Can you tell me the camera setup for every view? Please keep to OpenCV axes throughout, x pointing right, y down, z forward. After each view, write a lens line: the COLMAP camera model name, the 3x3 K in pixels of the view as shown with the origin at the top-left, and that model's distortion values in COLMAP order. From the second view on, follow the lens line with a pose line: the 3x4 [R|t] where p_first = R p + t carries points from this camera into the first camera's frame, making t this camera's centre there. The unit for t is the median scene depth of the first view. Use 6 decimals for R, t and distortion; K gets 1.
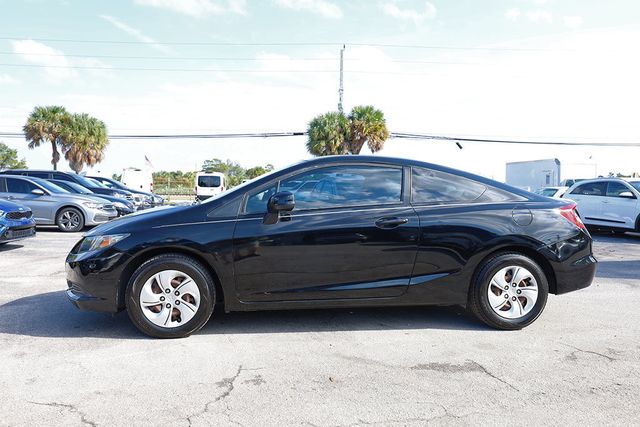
lens RADIAL K [[533.6, 0, 319.3], [0, 533.6, 202.6], [0, 0, 1]] dist [0.014689, -0.013455]
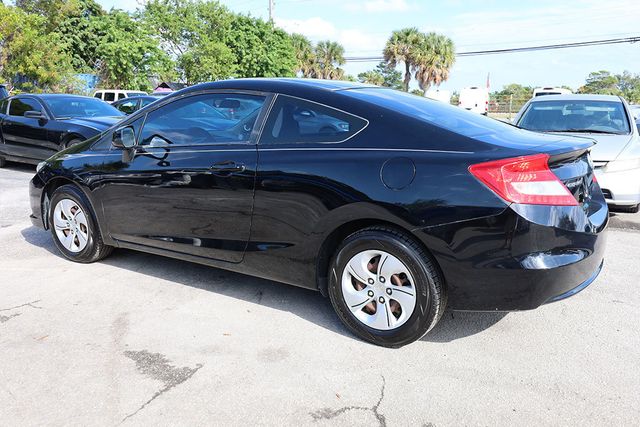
lens RADIAL K [[533.6, 0, 330.8], [0, 533.6, 203.9], [0, 0, 1]] dist [0.014689, -0.013455]
pose [[0.778213, 0.109015, -0.618465, 0.723488], [-0.011824, 0.987187, 0.159131, -0.038099], [0.627889, -0.116526, 0.769531, 0.546047]]
